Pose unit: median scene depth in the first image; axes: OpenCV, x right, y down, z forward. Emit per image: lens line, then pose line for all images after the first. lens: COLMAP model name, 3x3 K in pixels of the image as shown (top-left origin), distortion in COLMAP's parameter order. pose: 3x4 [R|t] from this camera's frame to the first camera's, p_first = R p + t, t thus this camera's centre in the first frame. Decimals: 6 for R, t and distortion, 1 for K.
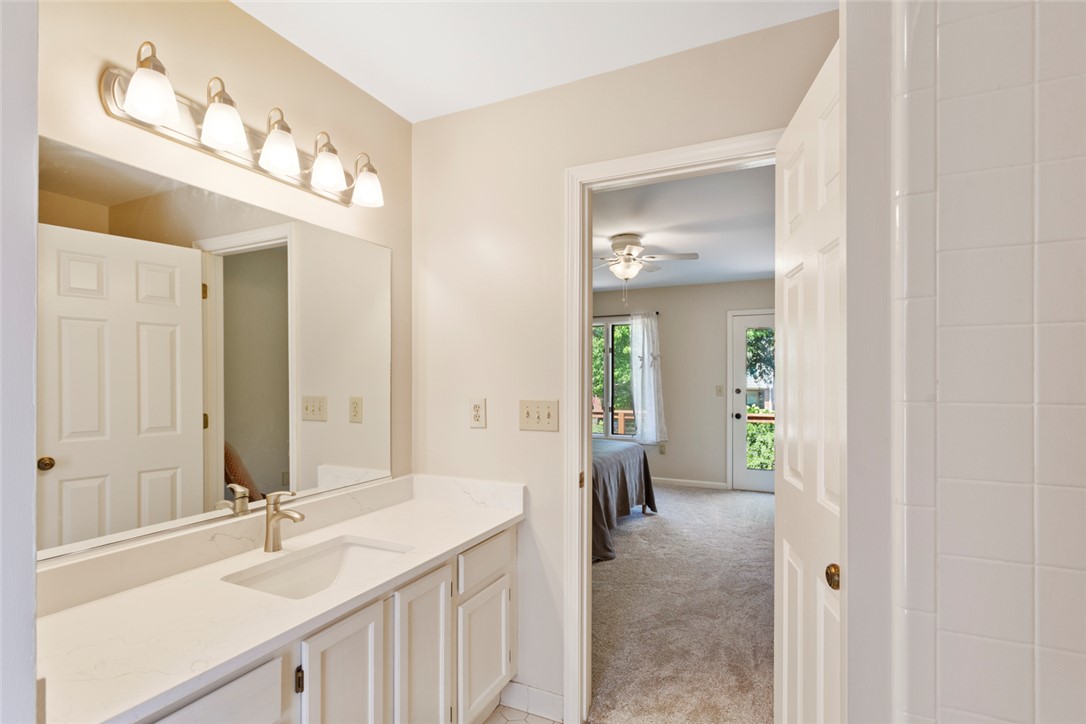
lens RADIAL K [[533.5, 0, 538.8], [0, 533.5, 369.5], [0, 0, 1]] dist [0.024010, 0.000260]
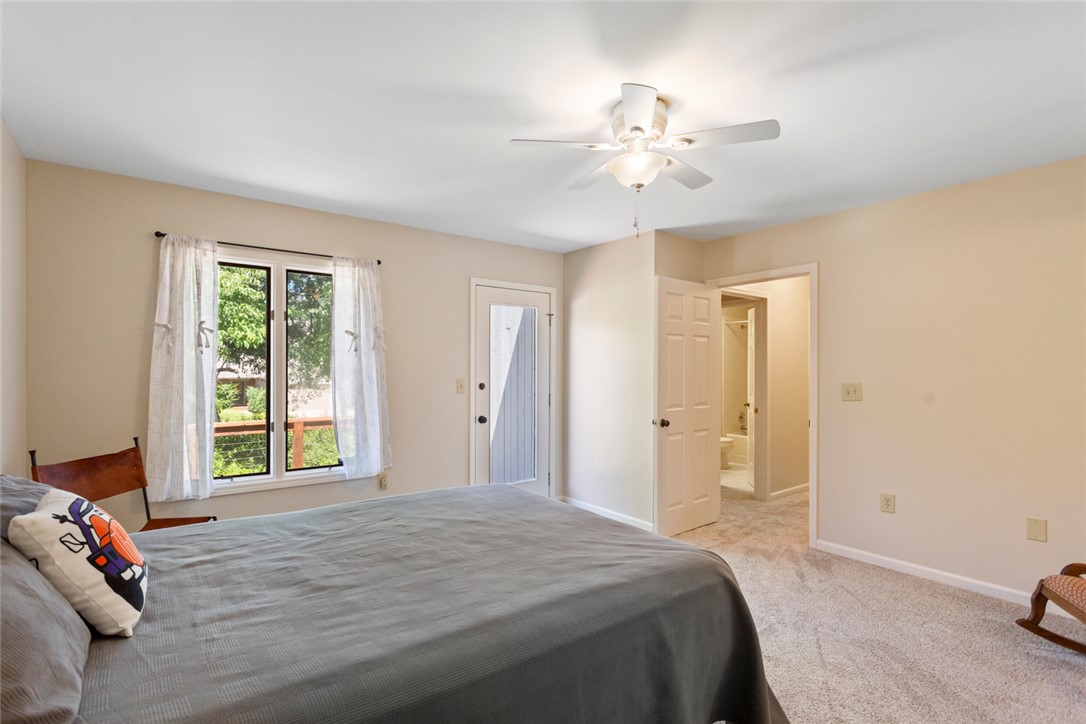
lens RADIAL K [[533.5, 0, 540.1], [0, 533.5, 366.4], [0, 0, 1]] dist [0.024010, 0.000260]
pose [[0.468080, 0.001604, 0.883685, -0.231490], [-0.016910, 0.999832, 0.007142, 0.005606], [-0.883524, -0.018286, 0.468028, 0.549501]]
